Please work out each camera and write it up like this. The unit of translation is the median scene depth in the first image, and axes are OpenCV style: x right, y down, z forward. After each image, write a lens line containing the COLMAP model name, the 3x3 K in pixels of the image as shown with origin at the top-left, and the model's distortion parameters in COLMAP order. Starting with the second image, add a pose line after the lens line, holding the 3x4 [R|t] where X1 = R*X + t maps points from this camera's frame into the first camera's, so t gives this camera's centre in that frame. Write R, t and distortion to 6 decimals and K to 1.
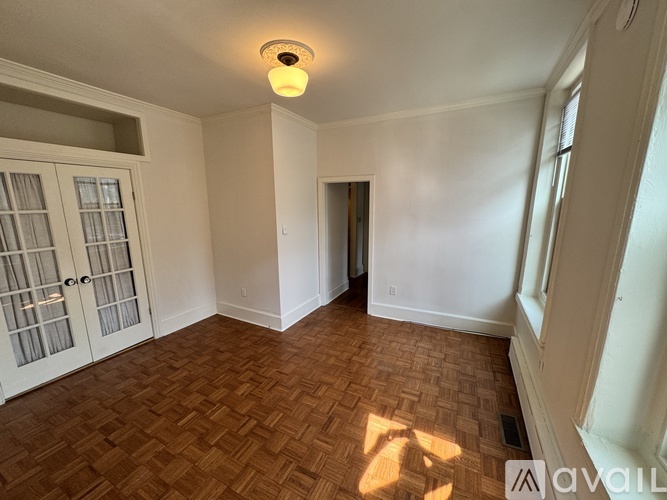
lens RADIAL K [[266.4, 0, 335.0], [0, 266.4, 252.1], [0, 0, 1]] dist [-0.001151, -0.000095]
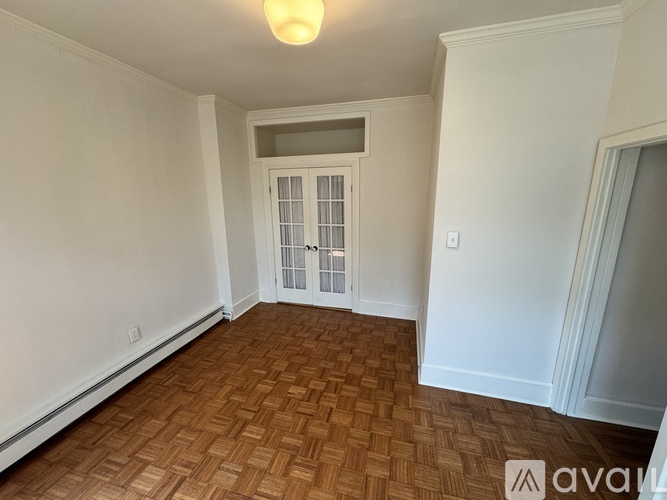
lens RADIAL K [[266.4, 0, 334.0], [0, 266.4, 251.0], [0, 0, 1]] dist [-0.001151, -0.000095]
pose [[0.196097, 0.214736, -0.956783, 0.426872], [-0.174386, 0.967811, 0.181470, -0.150791], [0.964954, 0.131264, 0.227232, 0.720685]]
